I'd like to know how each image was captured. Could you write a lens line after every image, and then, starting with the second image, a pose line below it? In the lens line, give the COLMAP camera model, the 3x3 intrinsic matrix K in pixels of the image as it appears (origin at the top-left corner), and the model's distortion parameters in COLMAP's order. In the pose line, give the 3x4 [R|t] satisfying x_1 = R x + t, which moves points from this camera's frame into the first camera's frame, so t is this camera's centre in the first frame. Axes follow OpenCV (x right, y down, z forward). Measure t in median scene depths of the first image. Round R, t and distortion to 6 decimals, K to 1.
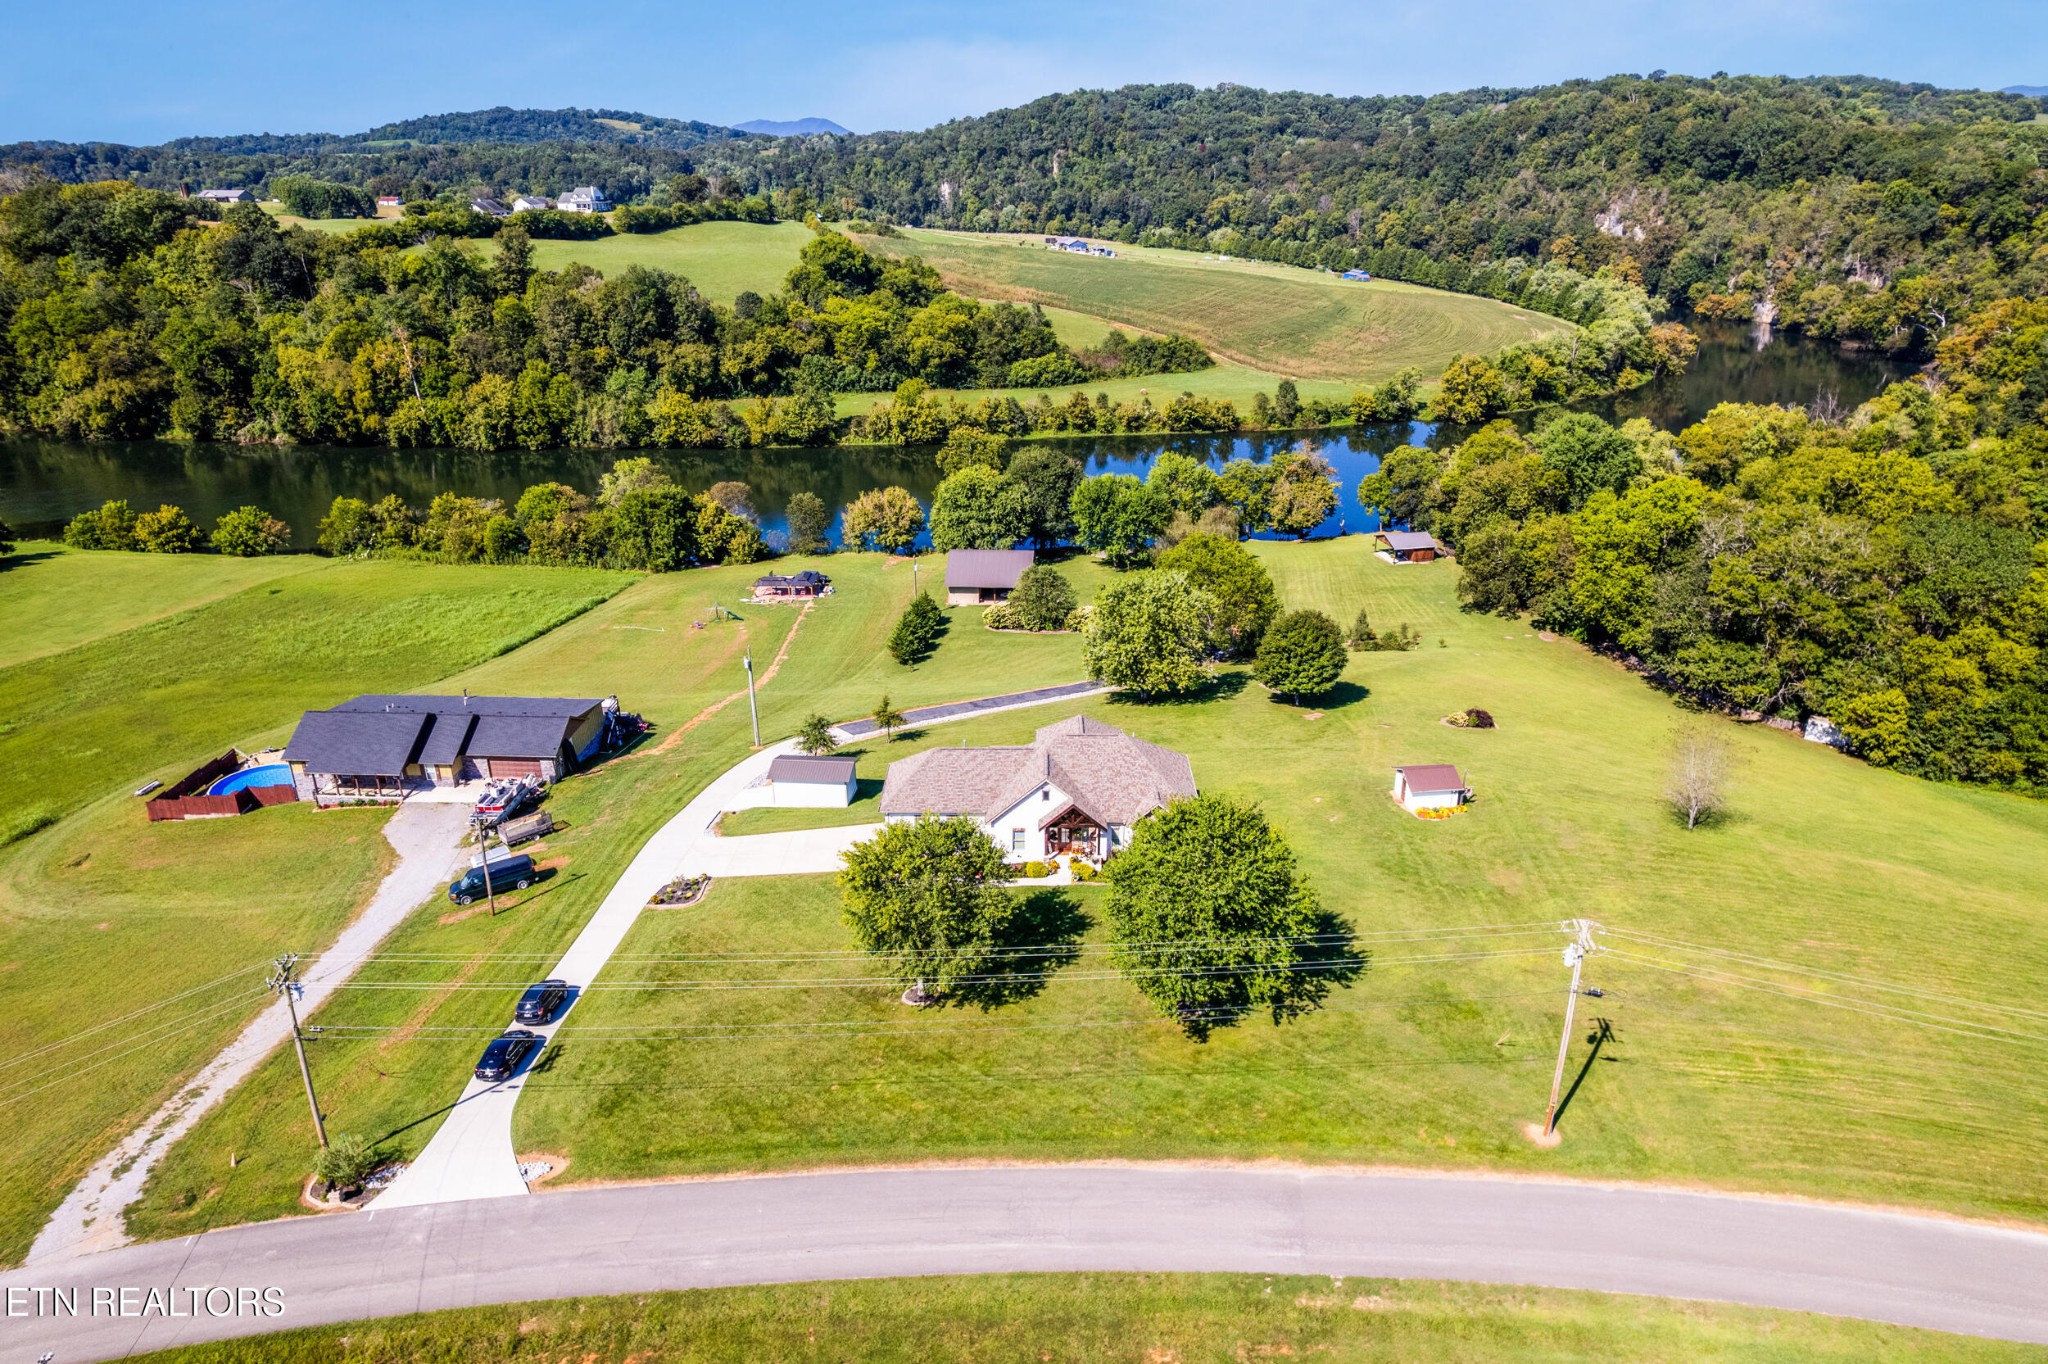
lens RADIAL K [[1177.3, 0, 1006.2], [0, 1177.3, 677.4], [0, 0, 1]] dist [-0.009204, -0.000237]
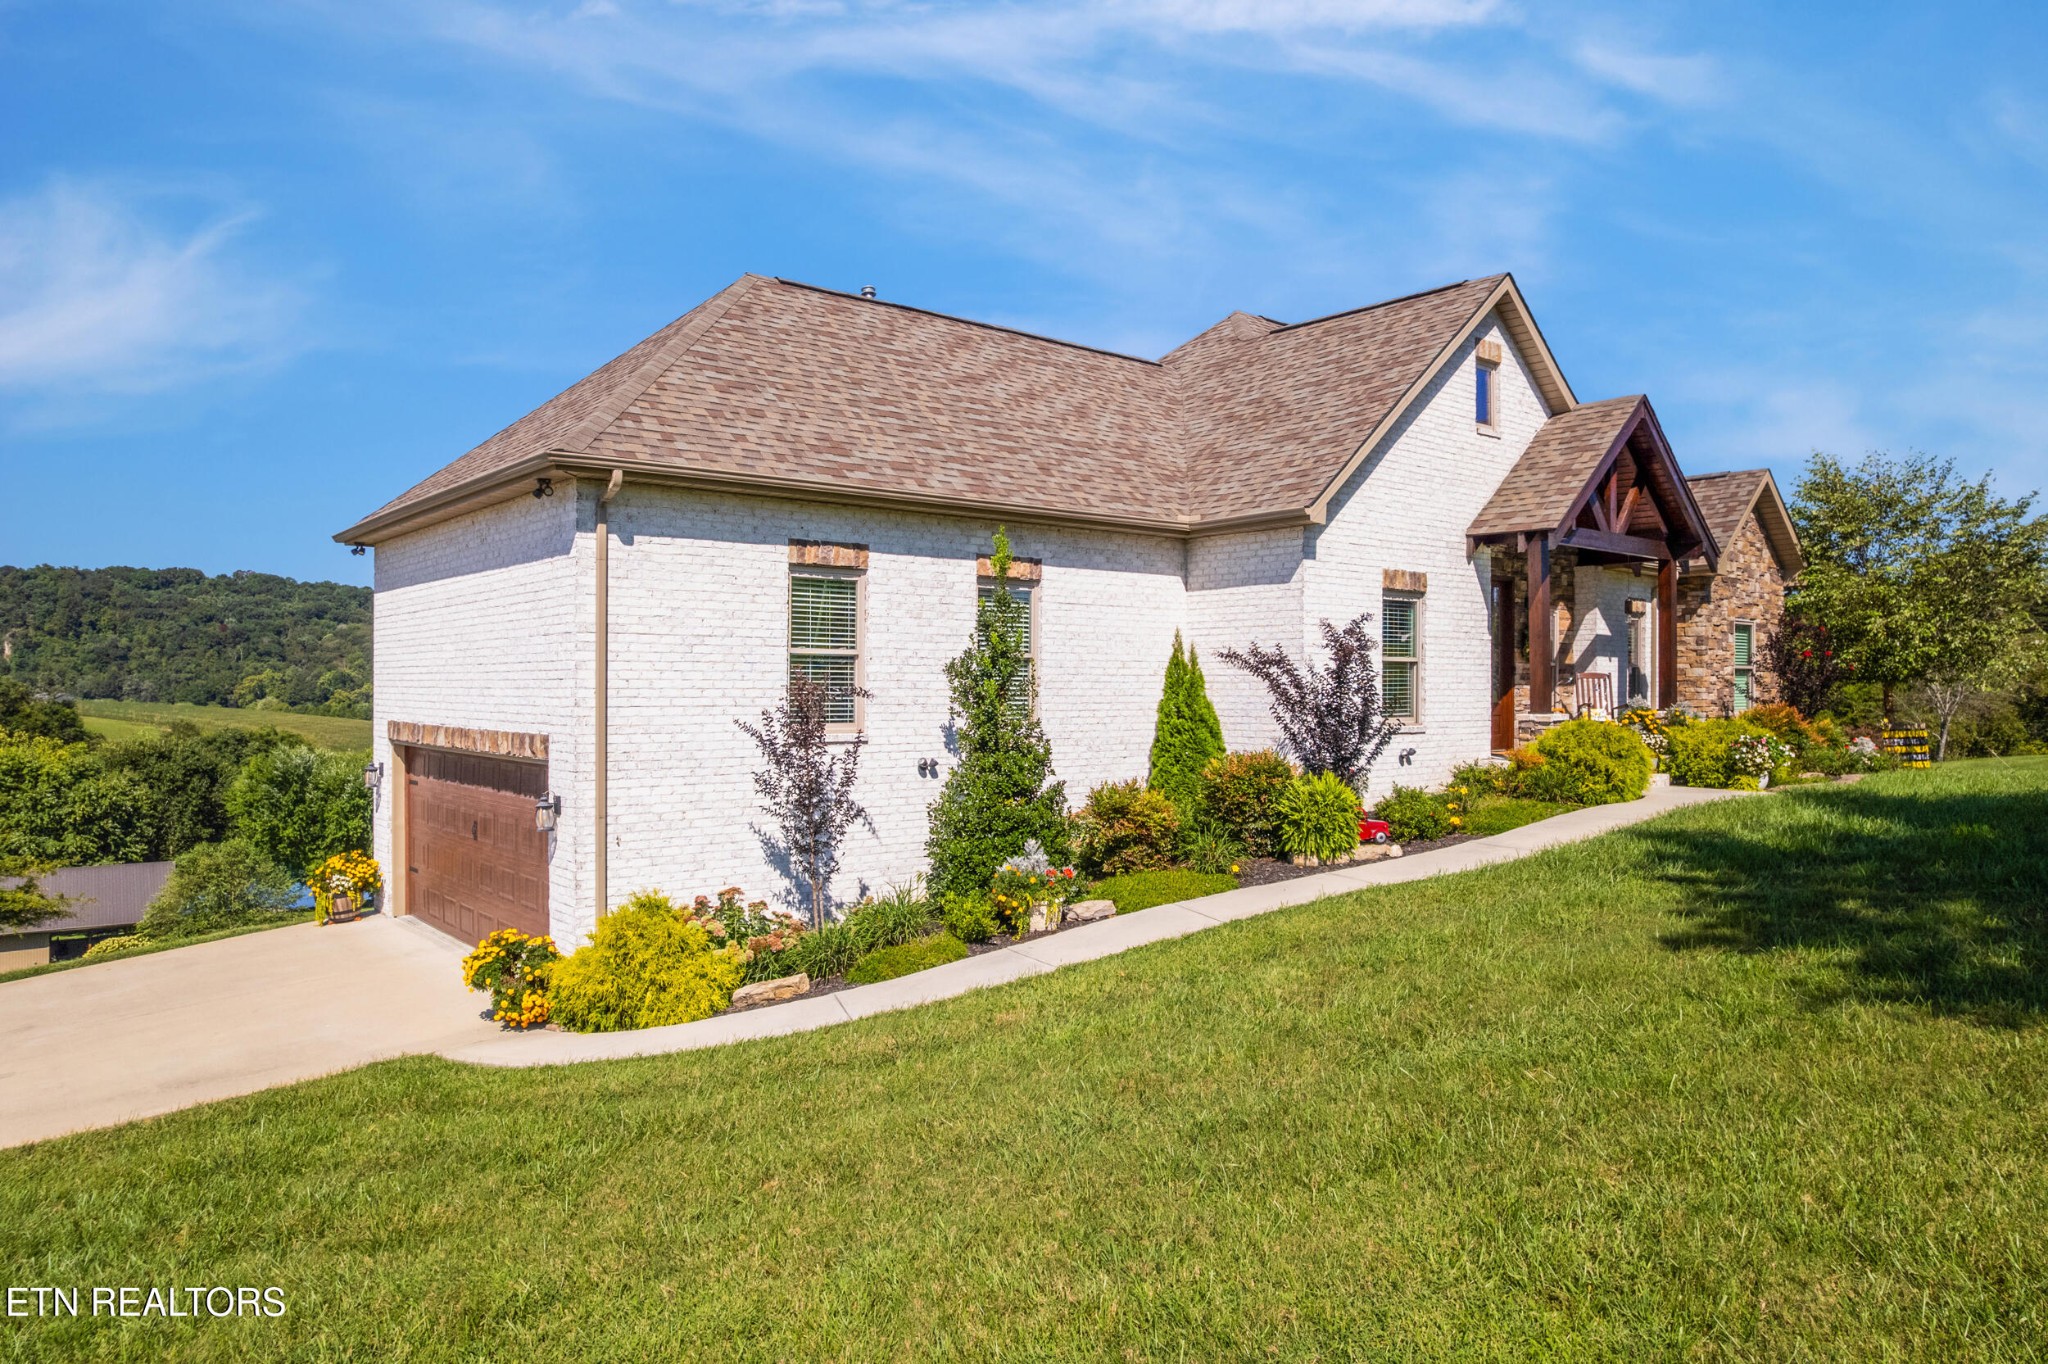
lens RADIAL K [[1278.4, 0, 1001.9], [0, 1278.4, 689.3], [0, 0, 1]] dist [-0.024346, 0.011075]
pose [[0.762154, 0.011616, 0.647292, -0.030559], [0.233404, 0.927668, -0.291469, 0.035673], [-0.603857, 0.373225, 0.704315, 0.174241]]
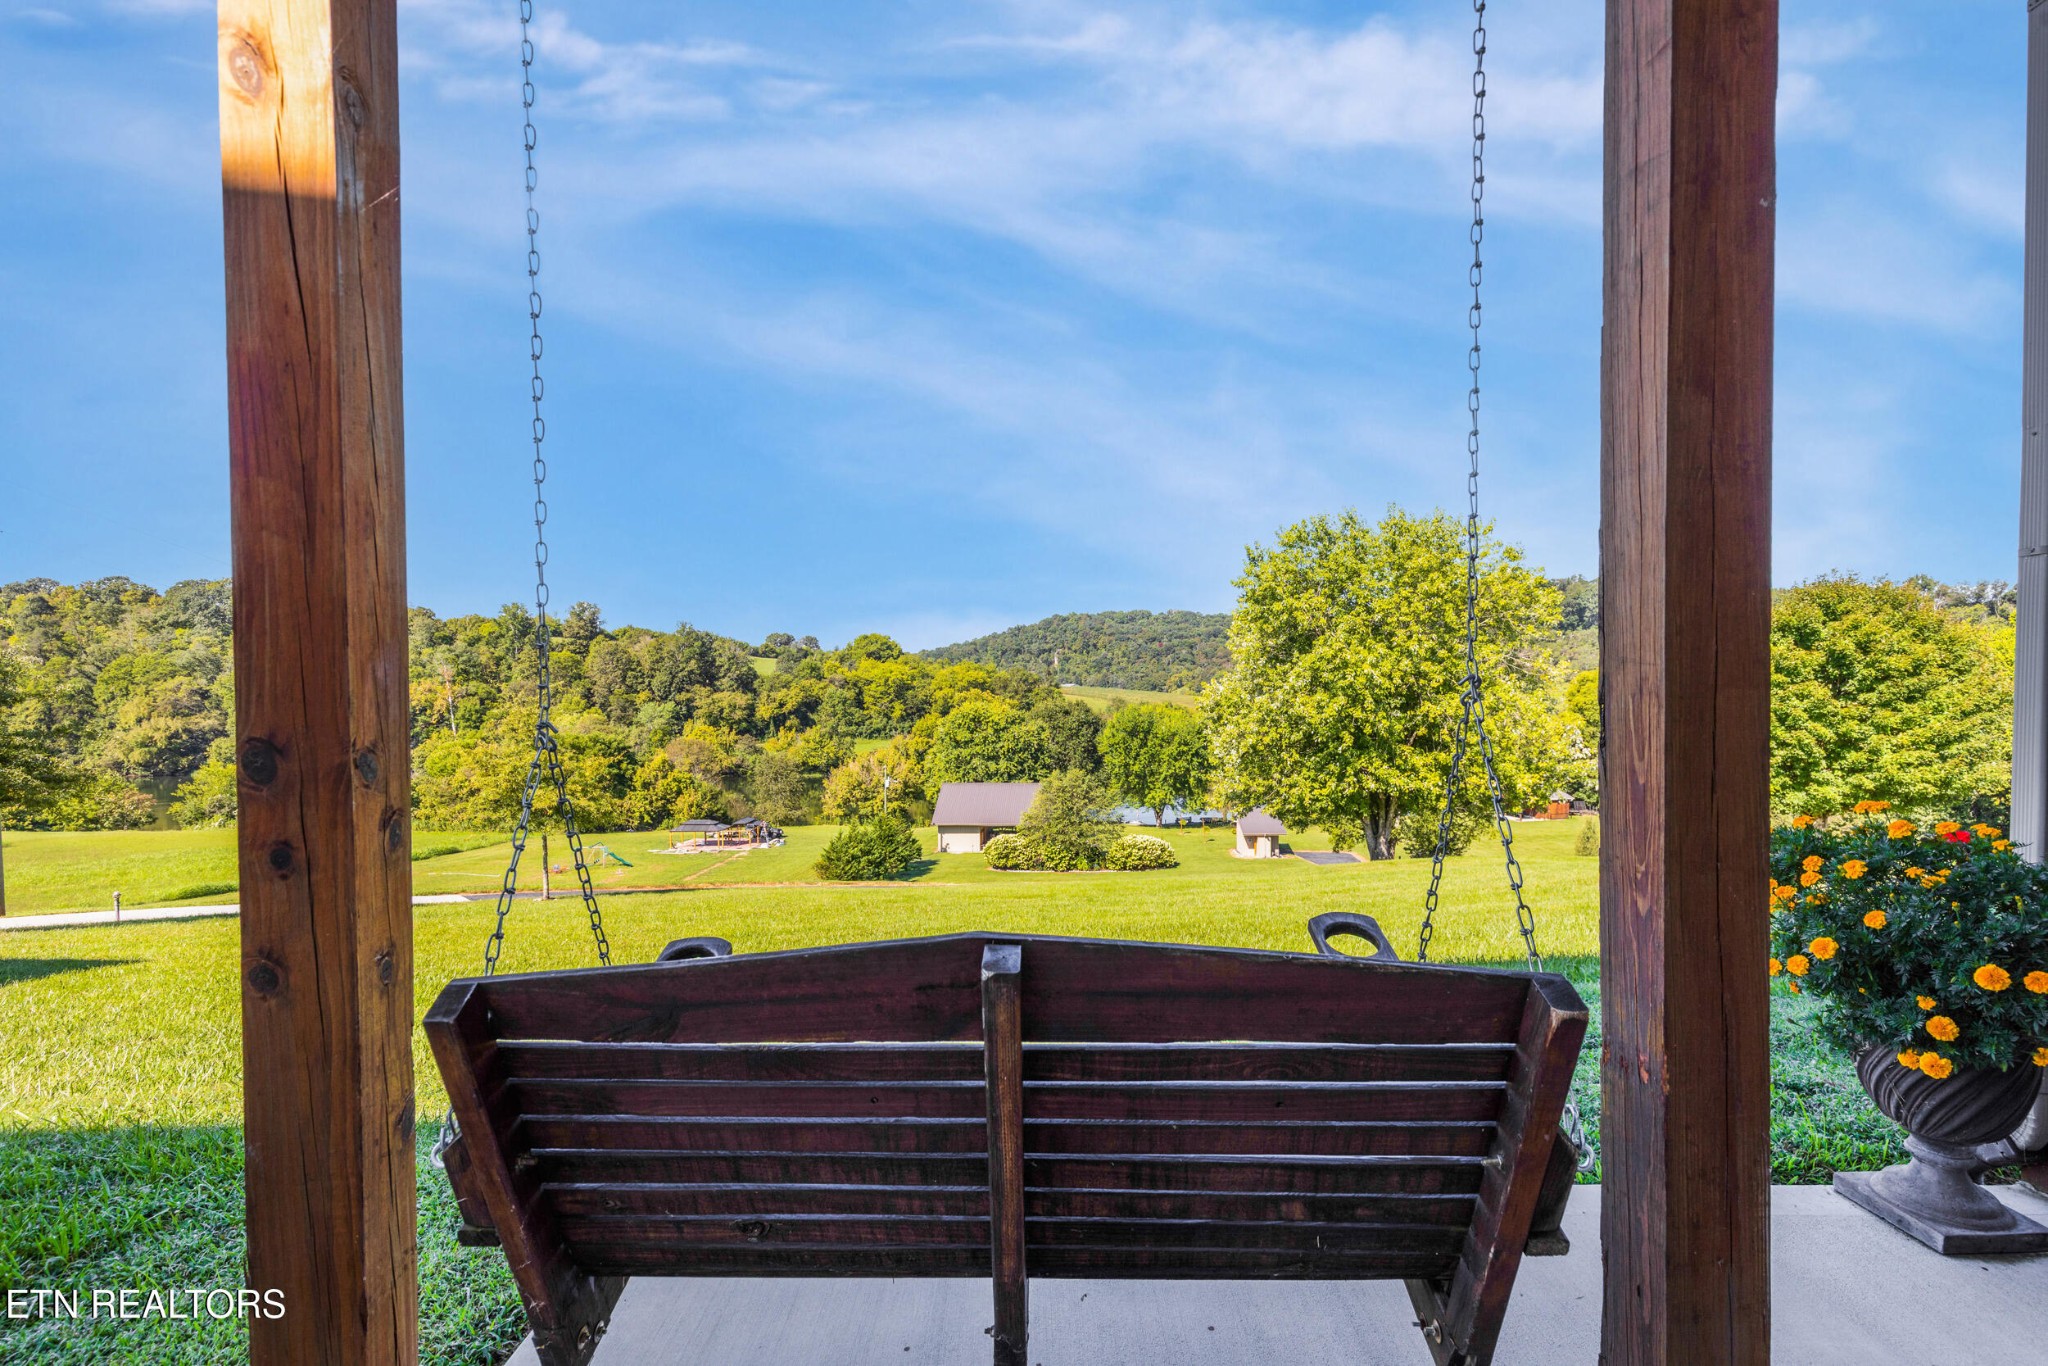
lens RADIAL K [[907.6, 0, 1031.7], [0, 907.6, 698.5], [0, 0, 1]] dist [0.011332, -0.002663]
pose [[0.999934, 0.001612, 0.011373, 0.000952], [0.002576, 0.933412, -0.358798, 0.023893], [-0.011194, 0.358804, 0.933346, 0.221010]]
